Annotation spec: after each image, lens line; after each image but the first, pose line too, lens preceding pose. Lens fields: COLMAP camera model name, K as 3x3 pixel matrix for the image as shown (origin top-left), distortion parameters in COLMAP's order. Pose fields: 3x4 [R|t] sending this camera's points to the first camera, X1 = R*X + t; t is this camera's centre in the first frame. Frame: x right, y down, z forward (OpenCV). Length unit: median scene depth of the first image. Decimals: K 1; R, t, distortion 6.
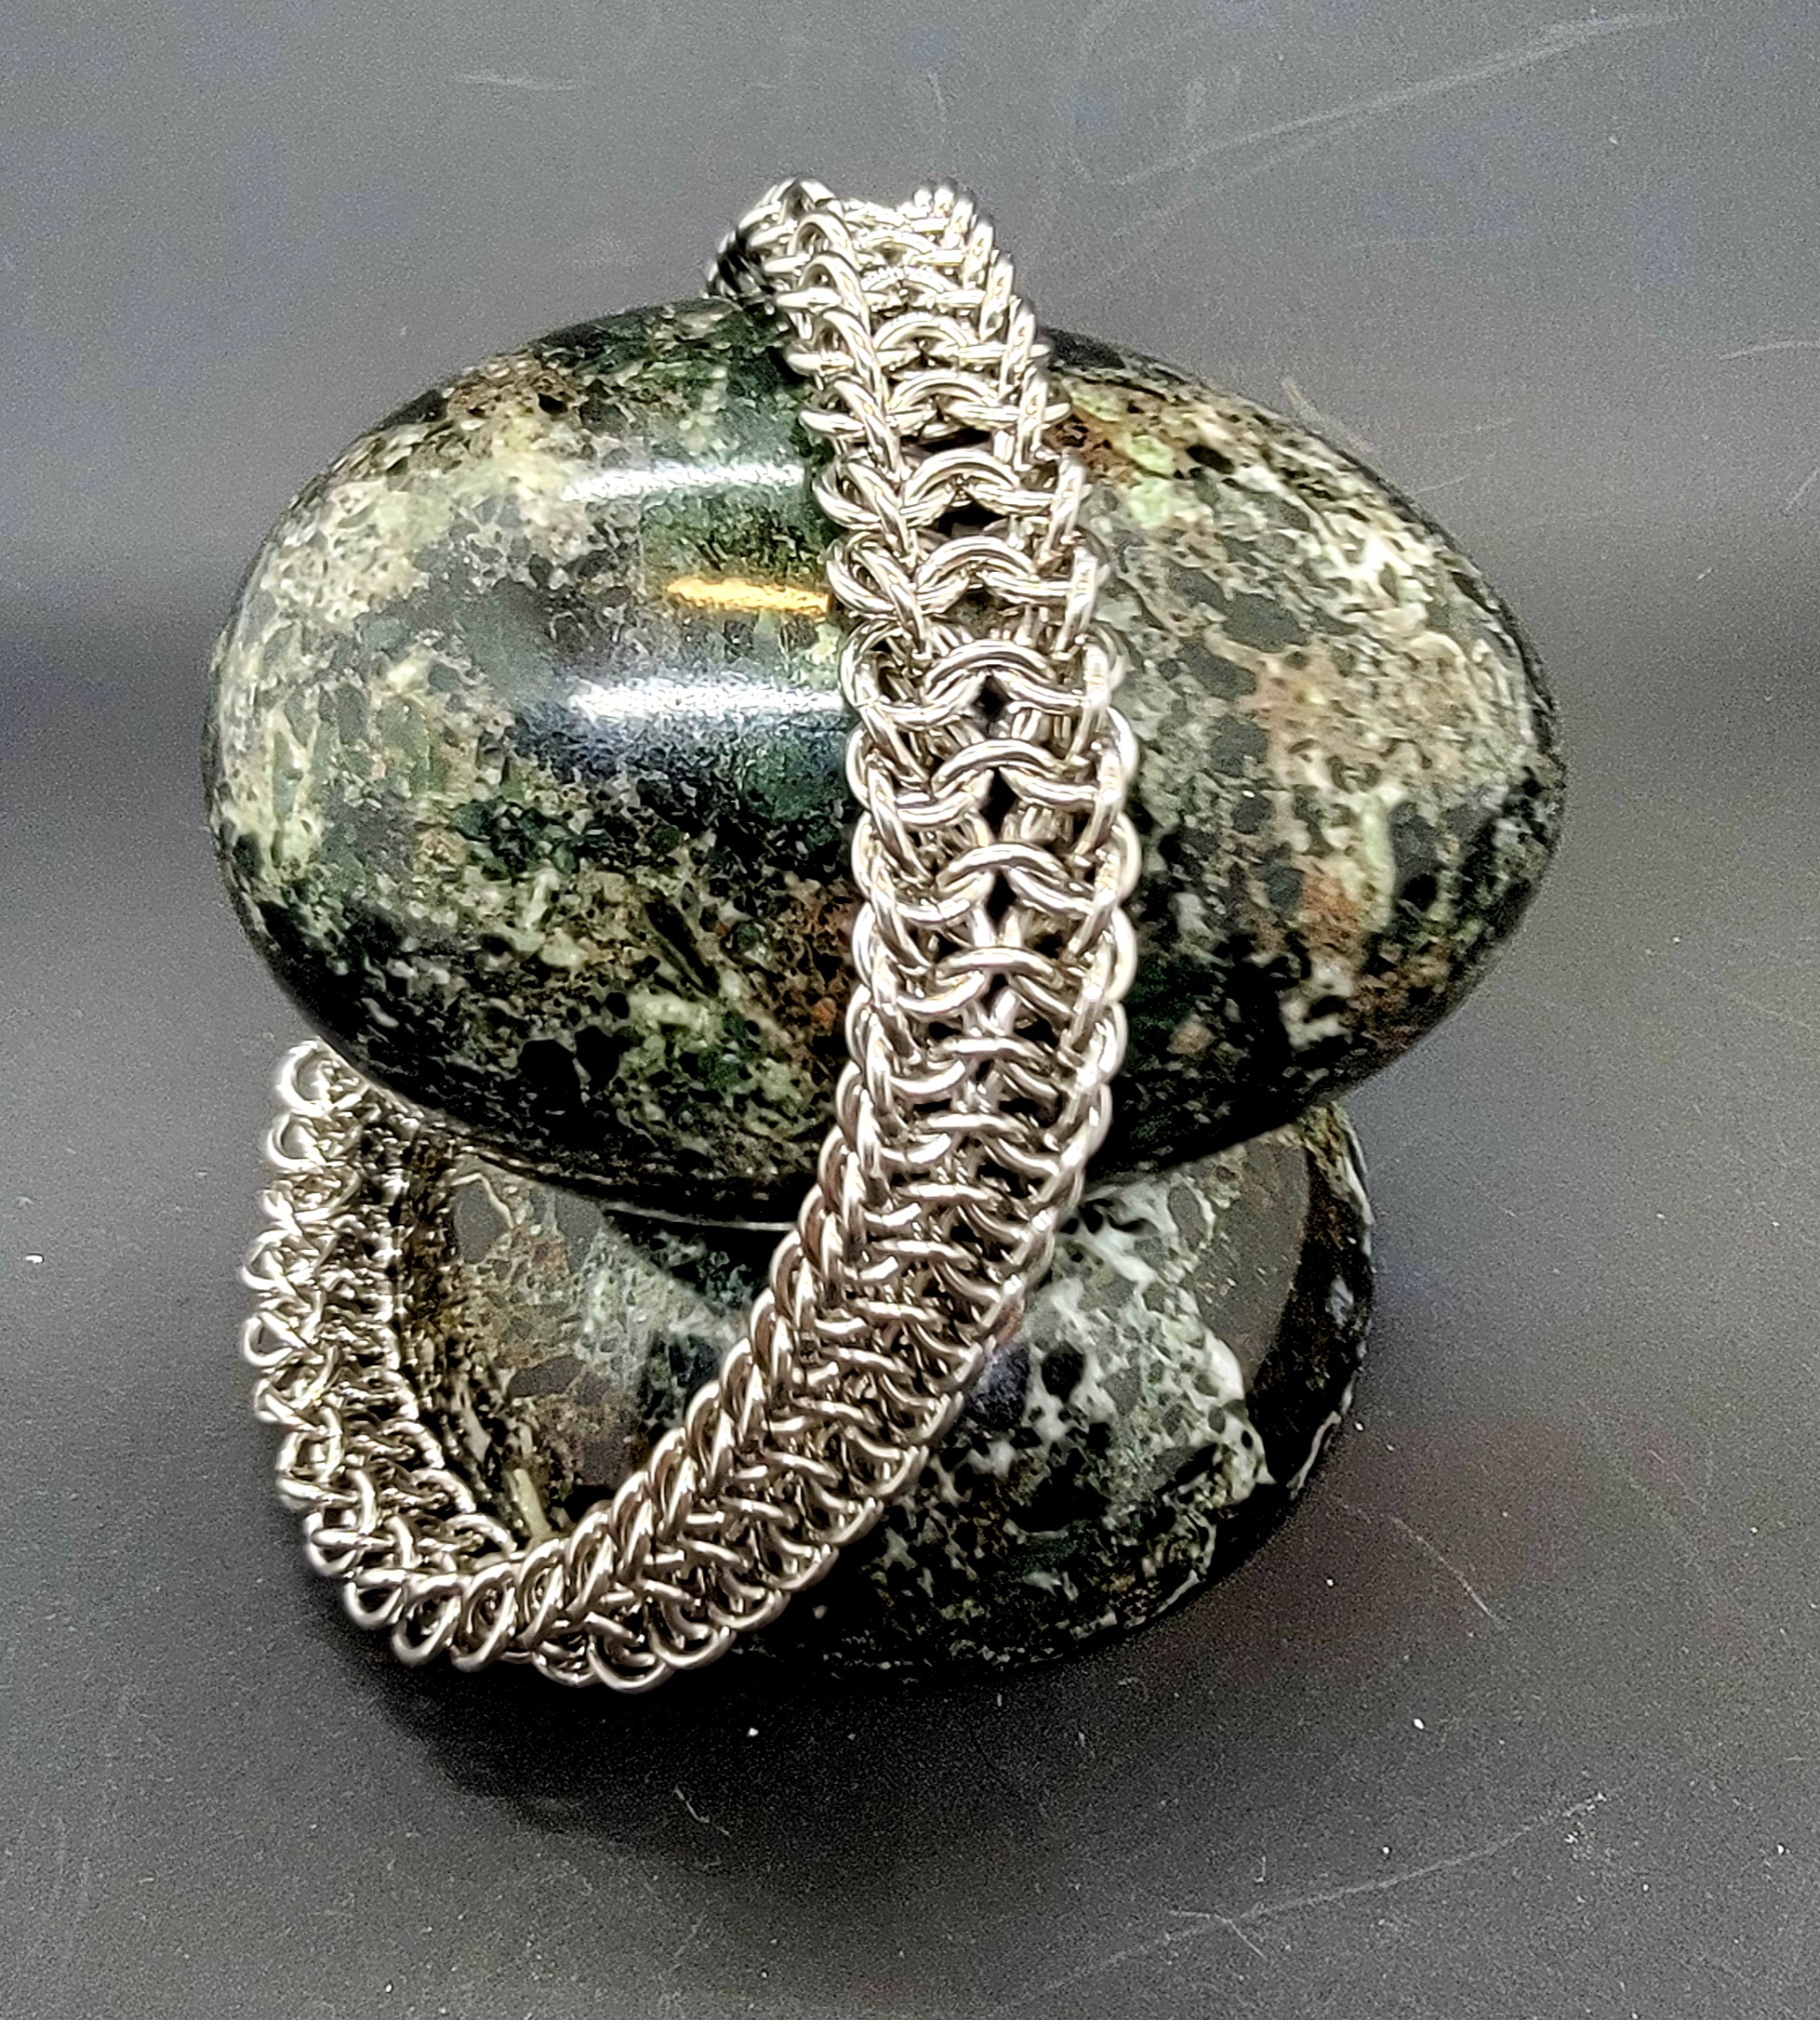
lens RADIAL K [[860.1, 0, 890.0], [0, 860.1, 1006.7], [0, 0, 1]] dist [0.004188, 0.000145]
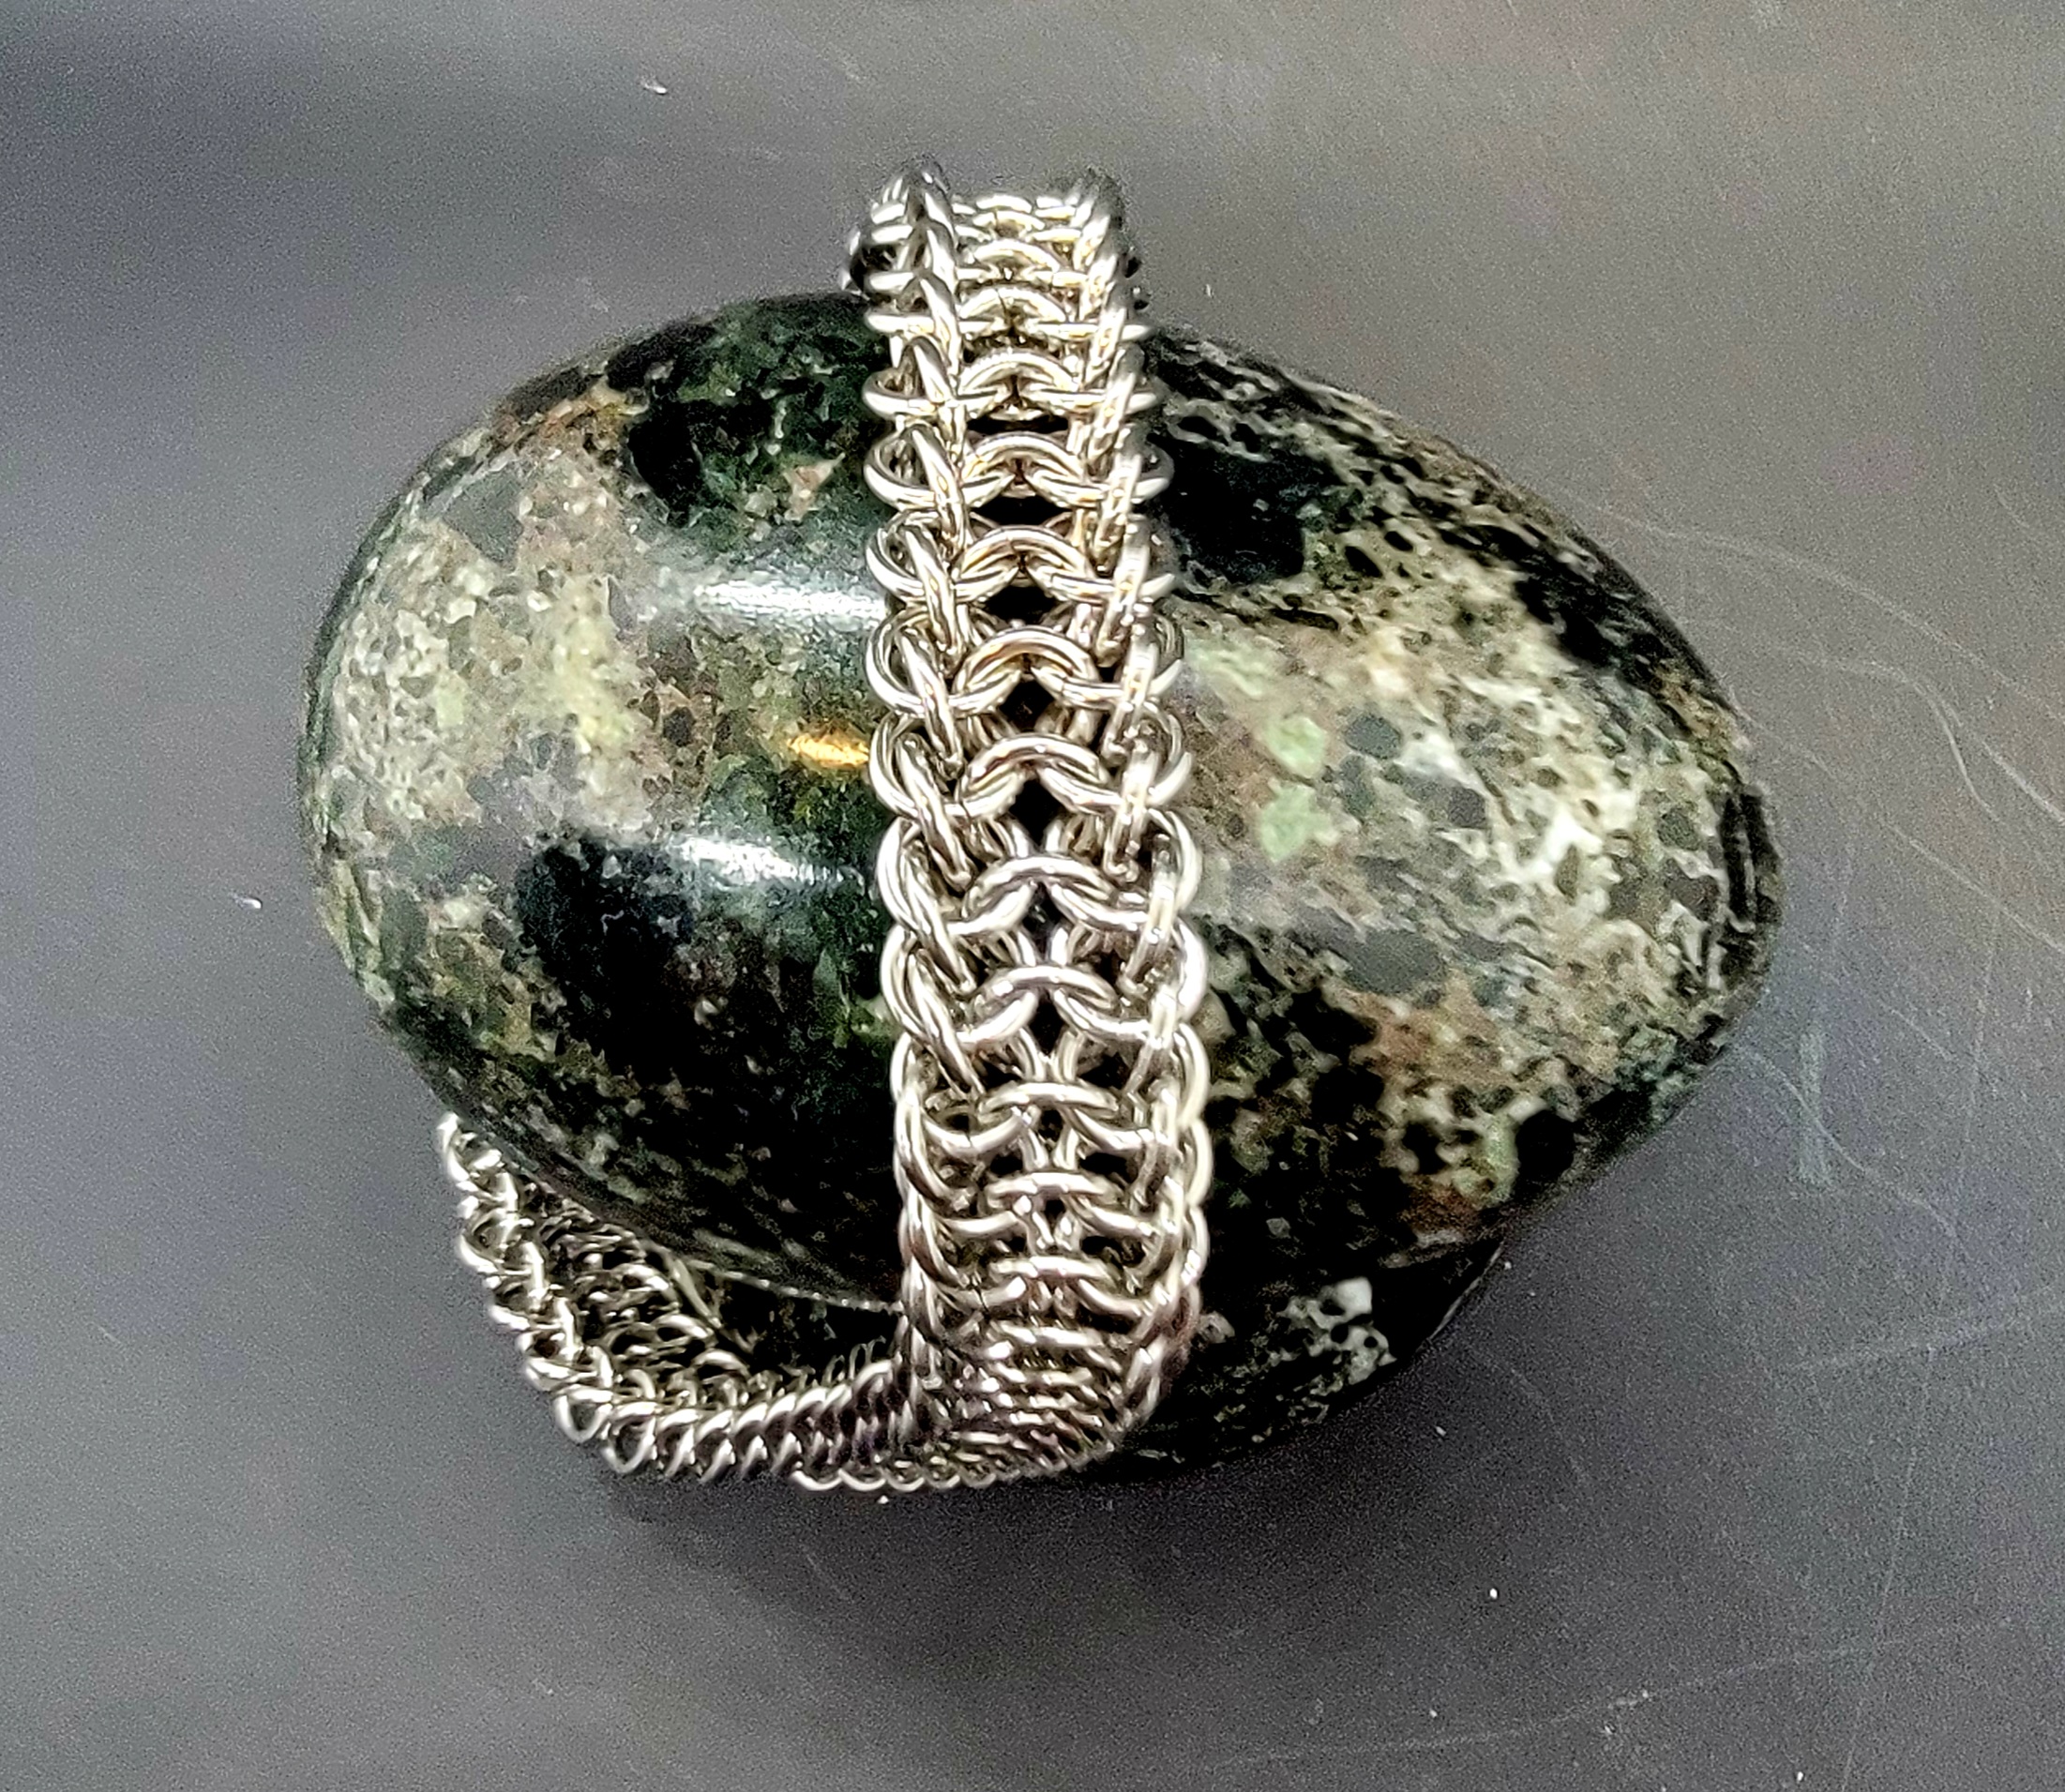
lens RADIAL K [[896.3, 0, 1052.2], [0, 896.3, 901.5], [0, 0, 1]] dist [0.003520, -0.000115]
pose [[0.994220, 0.100244, -0.038440, 0.107902], [-0.092113, 0.980386, 0.174238, -0.619275], [0.055152, -0.169690, 0.983953, 0.083115]]
